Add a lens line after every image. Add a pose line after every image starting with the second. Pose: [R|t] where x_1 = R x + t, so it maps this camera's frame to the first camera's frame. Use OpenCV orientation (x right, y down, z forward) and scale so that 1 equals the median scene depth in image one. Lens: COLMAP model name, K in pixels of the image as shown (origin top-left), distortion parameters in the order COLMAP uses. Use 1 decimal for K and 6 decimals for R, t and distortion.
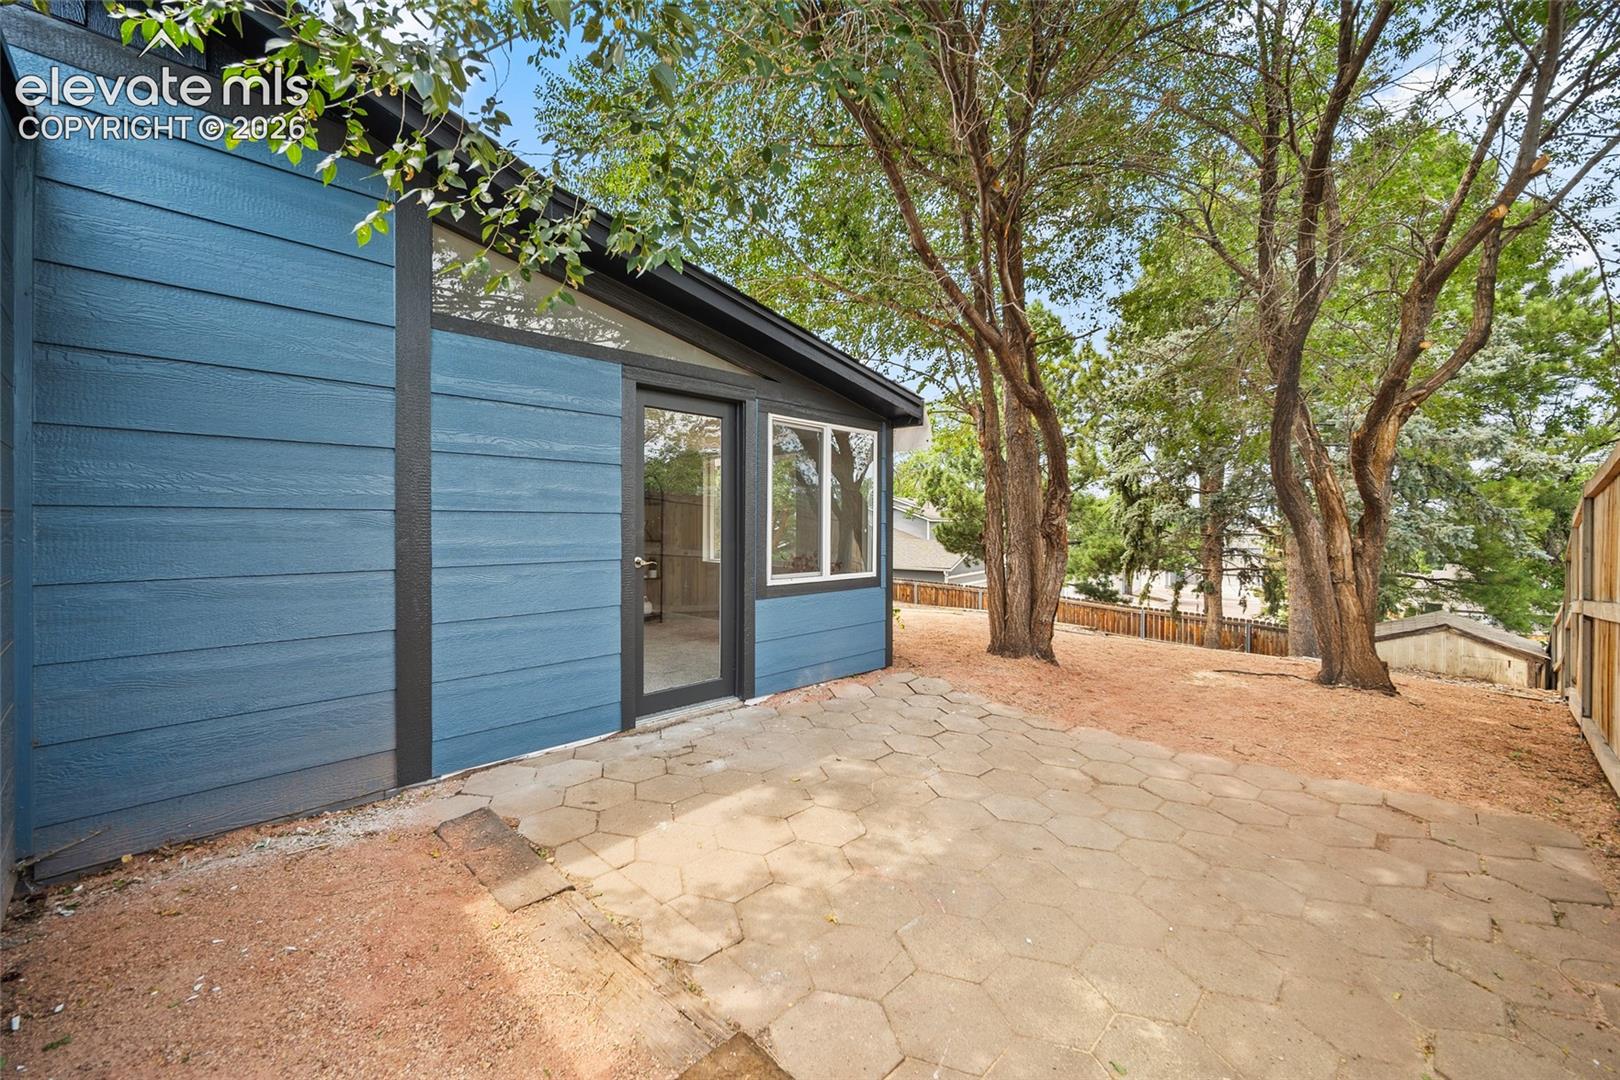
lens RADIAL K [[639.0, 0, 819.8], [0, 639.0, 535.0], [0, 0, 1]] dist [-0.003057, 0.002432]
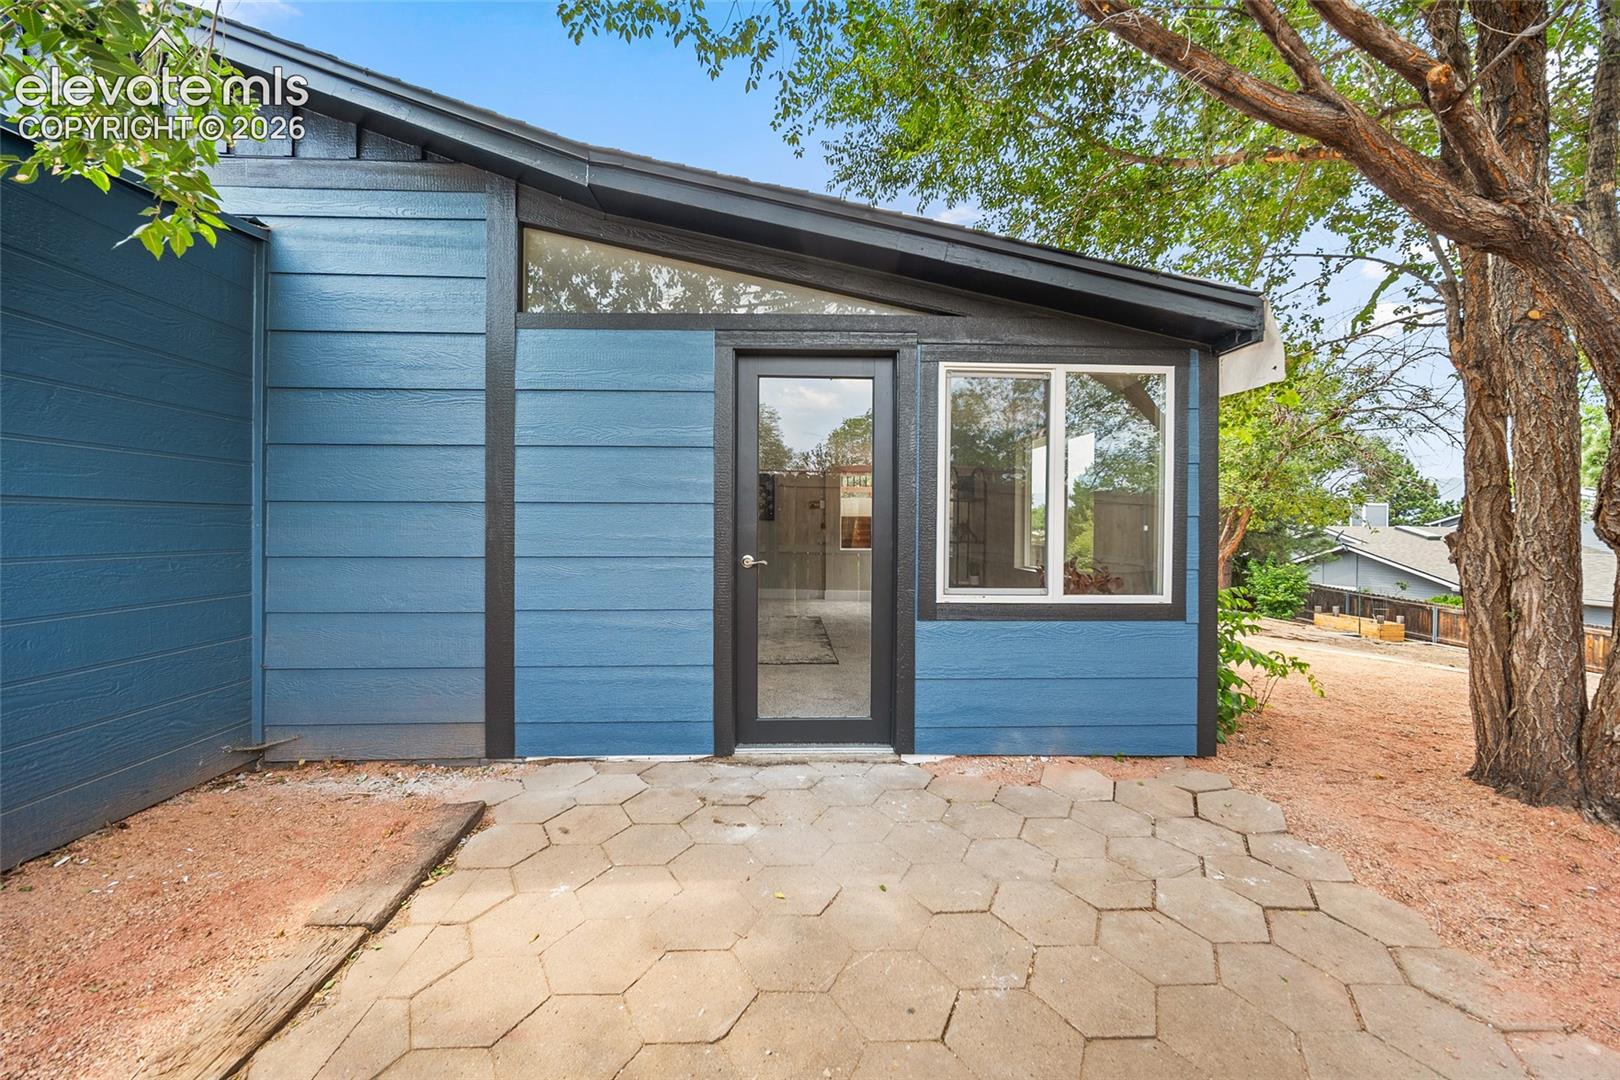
lens RADIAL K [[639.0, 0, 799.6], [0, 639.0, 528.1], [0, 0, 1]] dist [-0.003057, 0.002432]
pose [[0.724119, 0.007090, -0.689639, 0.358850], [-0.014724, 0.999878, -0.005180, 0.002165], [0.689518, 0.013905, 0.724135, 0.443592]]
